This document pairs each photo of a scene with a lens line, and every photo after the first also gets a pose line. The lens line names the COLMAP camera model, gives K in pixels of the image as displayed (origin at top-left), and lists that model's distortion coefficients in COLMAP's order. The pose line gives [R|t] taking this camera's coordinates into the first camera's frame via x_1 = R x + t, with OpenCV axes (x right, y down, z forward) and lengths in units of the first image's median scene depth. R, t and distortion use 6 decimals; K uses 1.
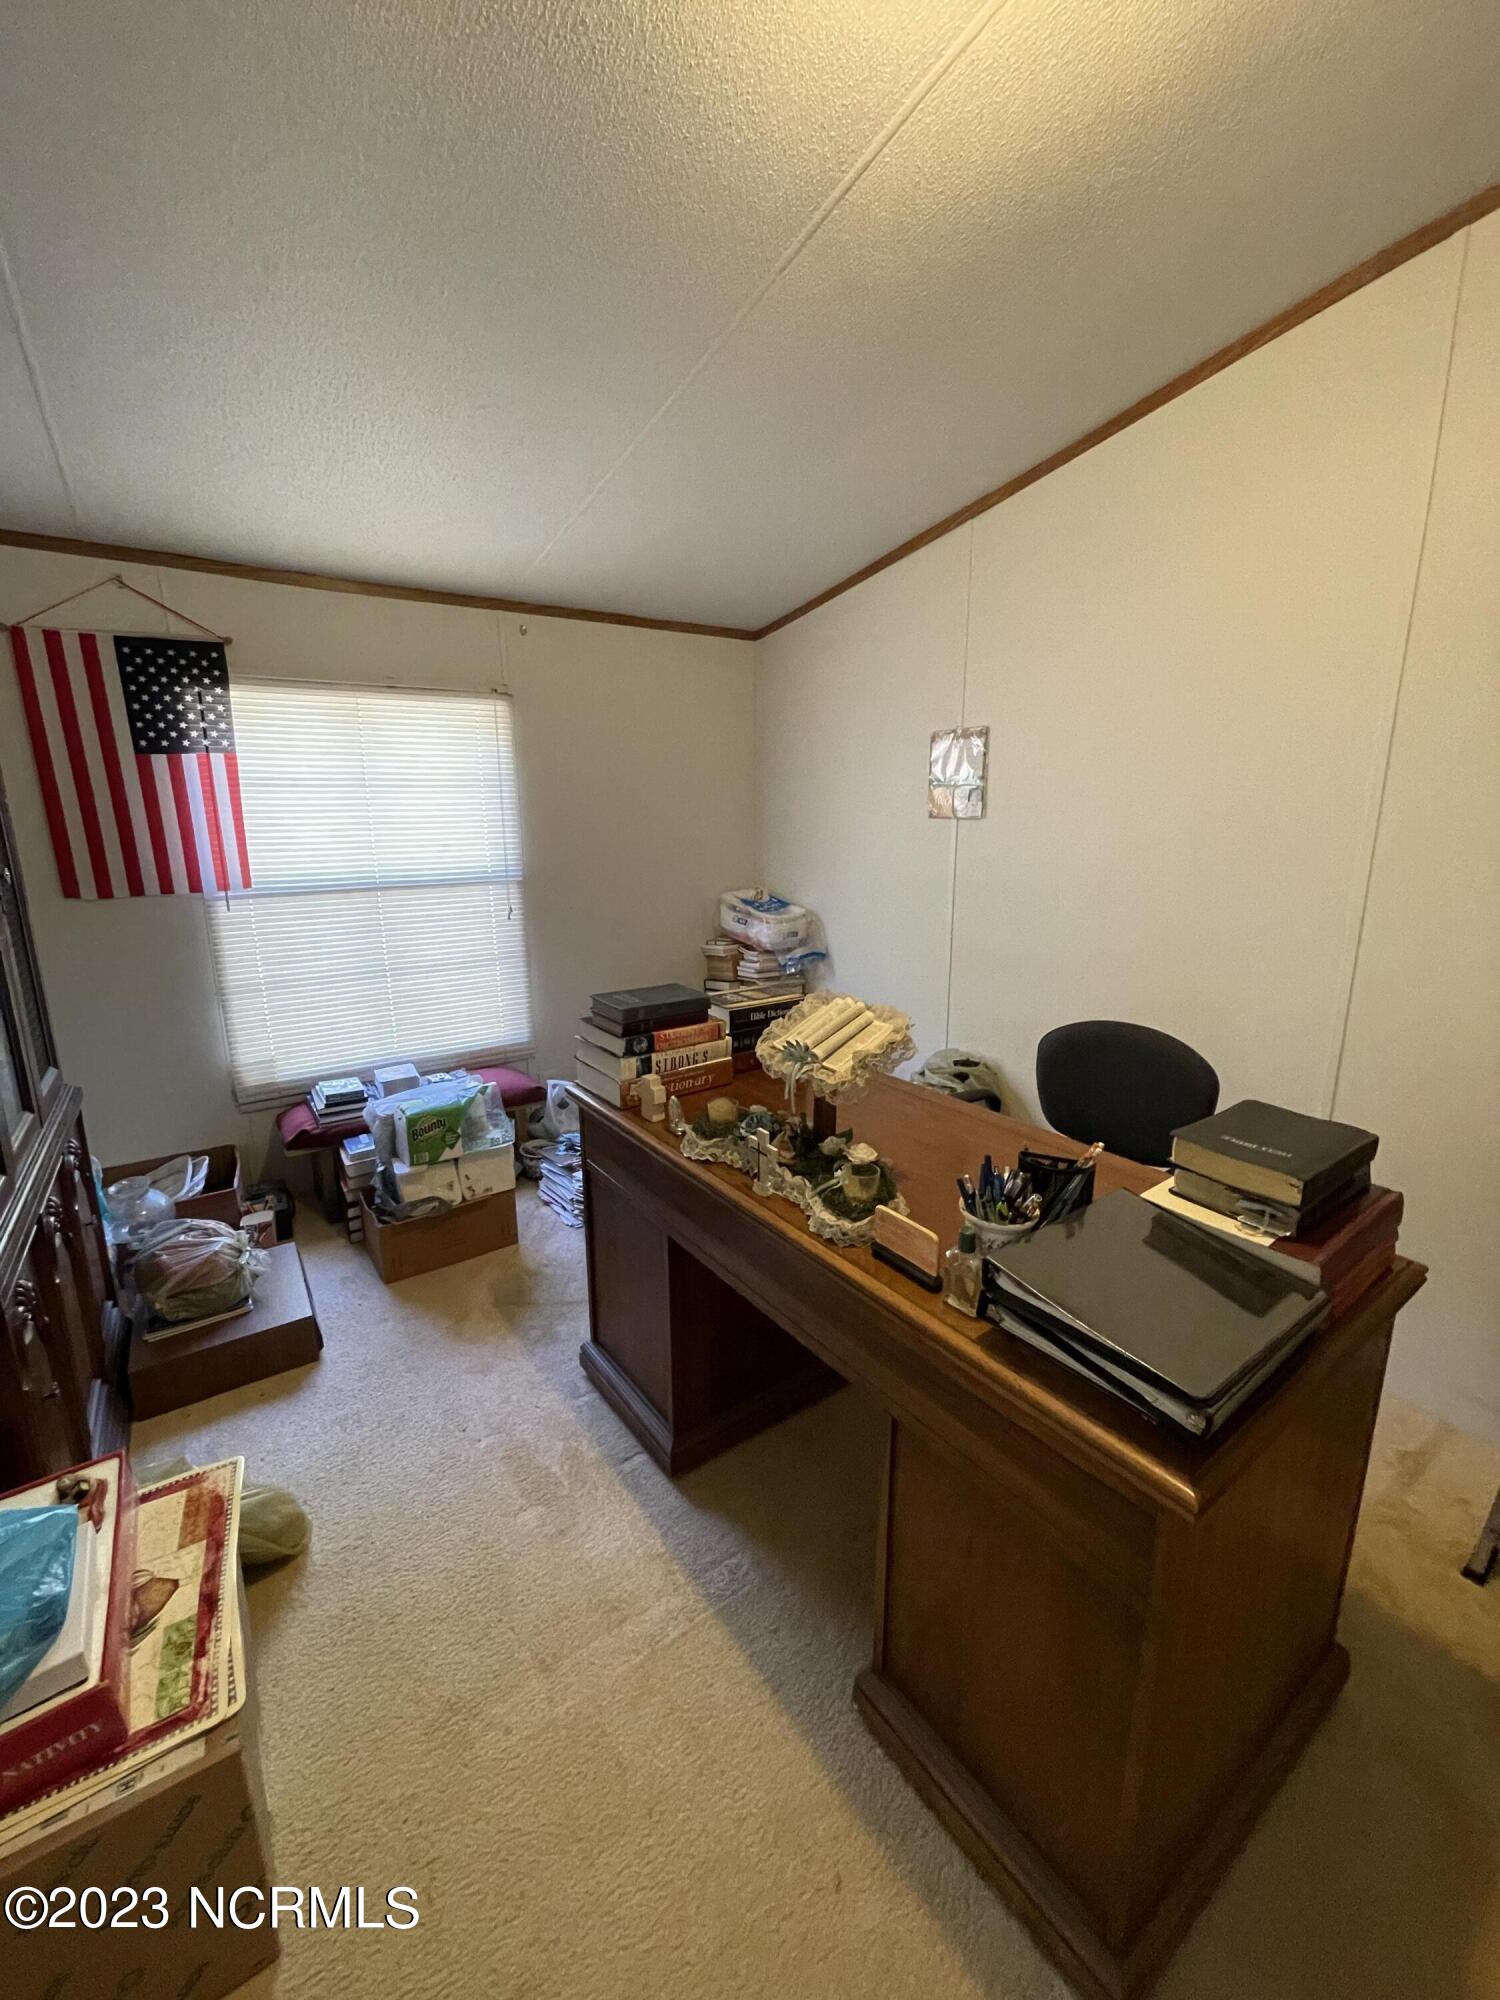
lens RADIAL K [[799.3, 0, 750.2], [0, 799.3, 995.5], [0, 0, 1]] dist [0.001499, 0.000173]
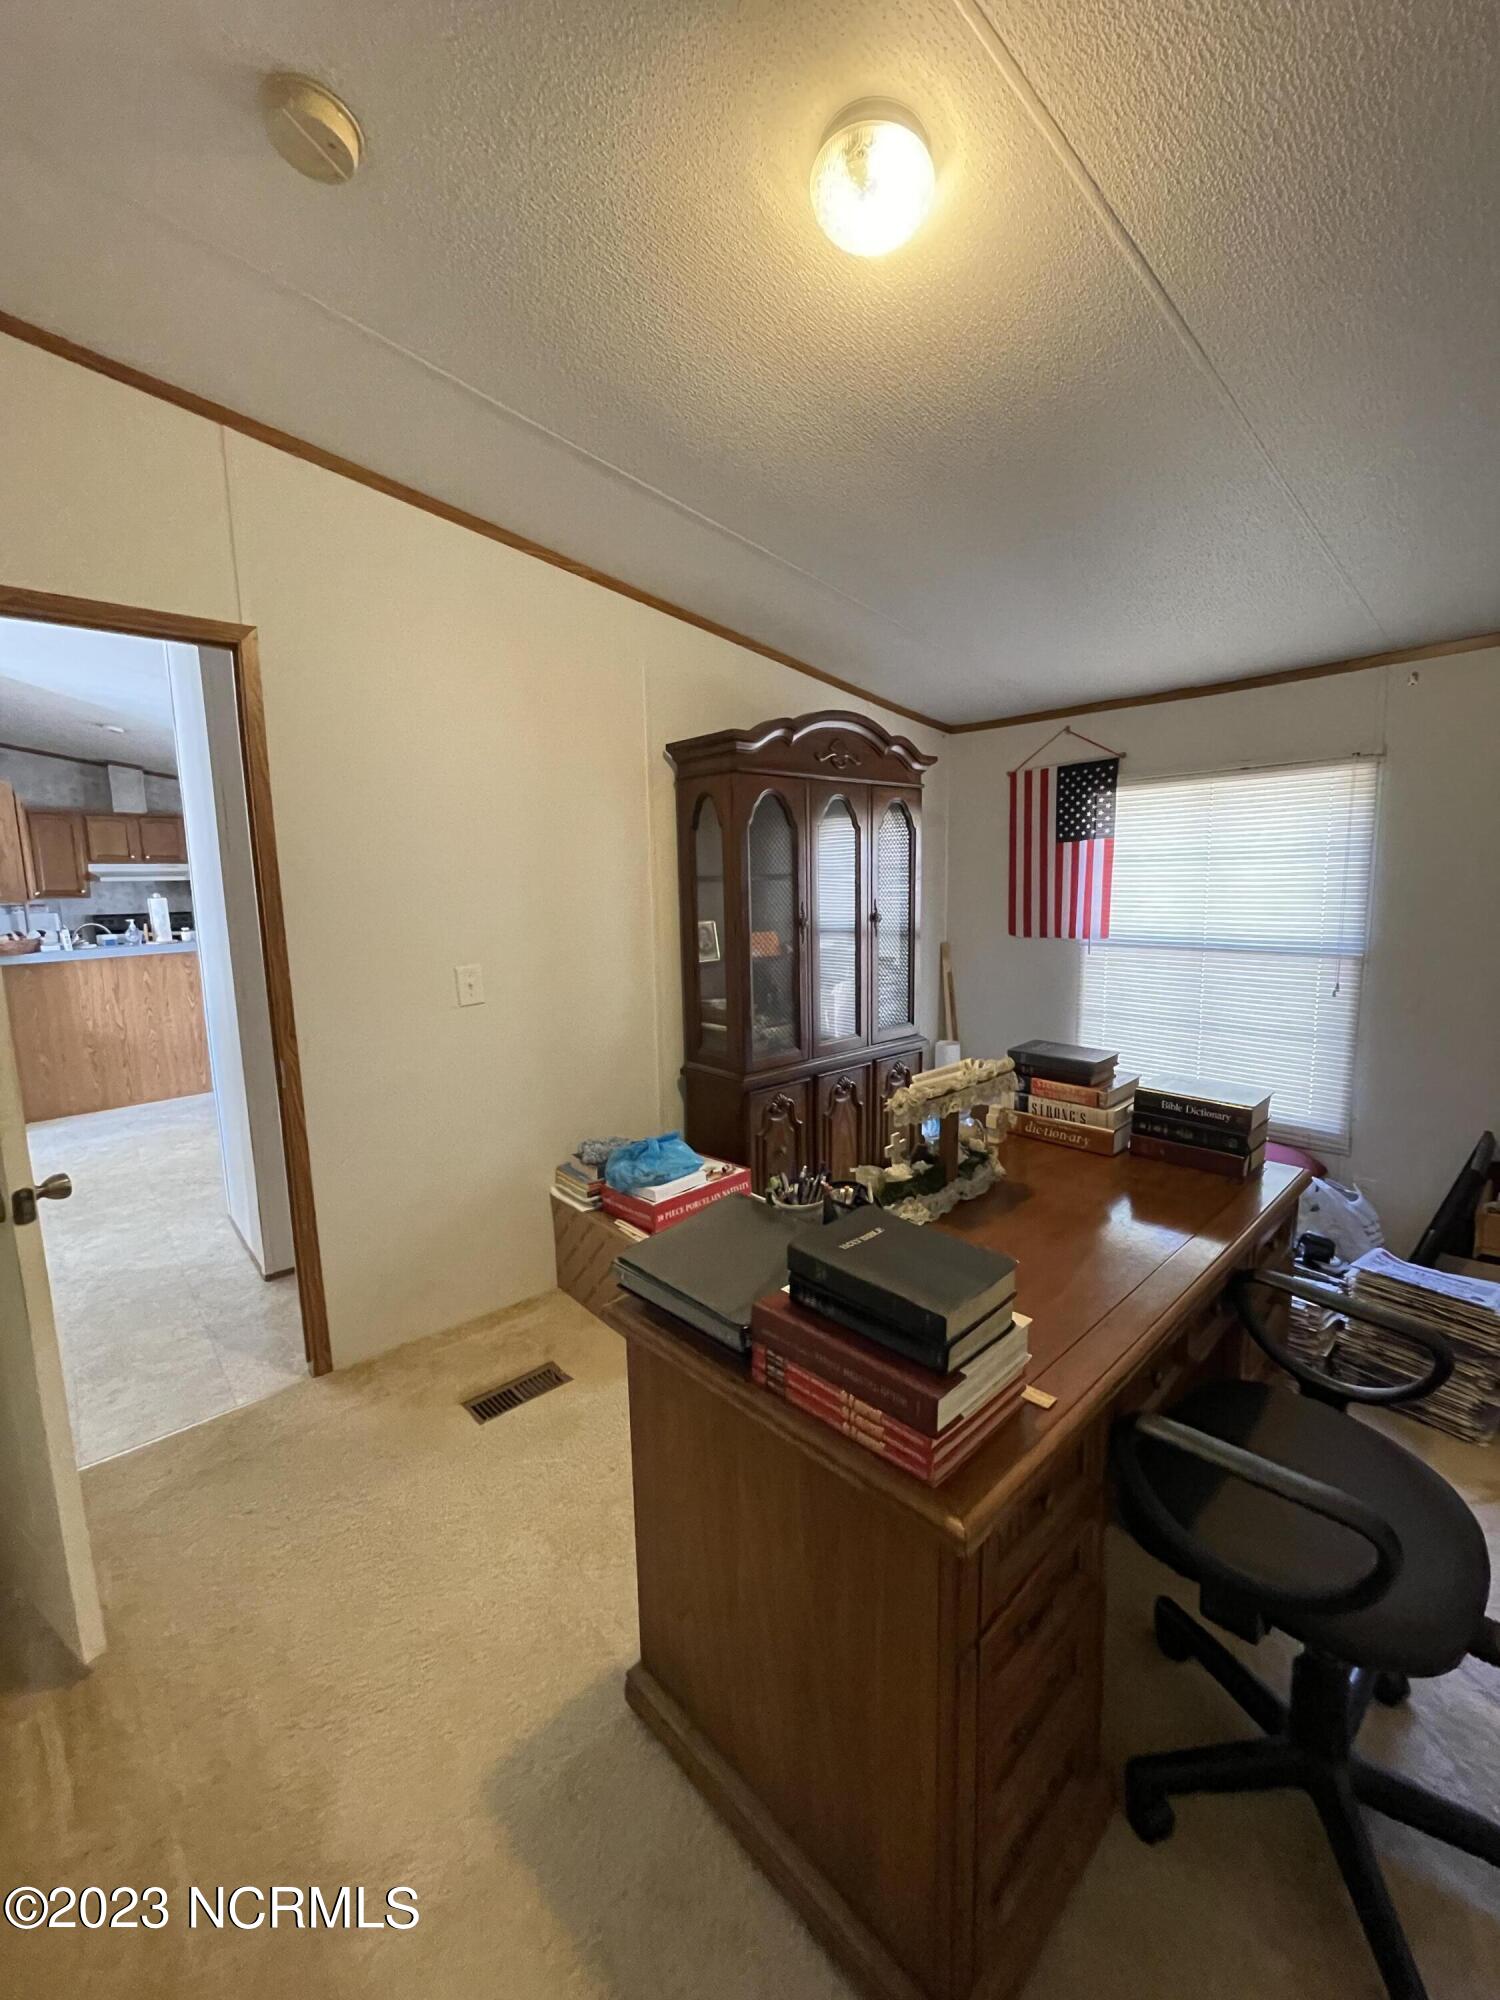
lens RADIAL K [[799.3, 0, 752.8], [0, 799.3, 989.2], [0, 0, 1]] dist [0.001499, 0.000173]
pose [[0.147803, 0.143983, -0.978480, 0.623857], [-0.211100, 0.971140, 0.111016, -0.081379], [0.966225, 0.190149, 0.173933, 0.243513]]
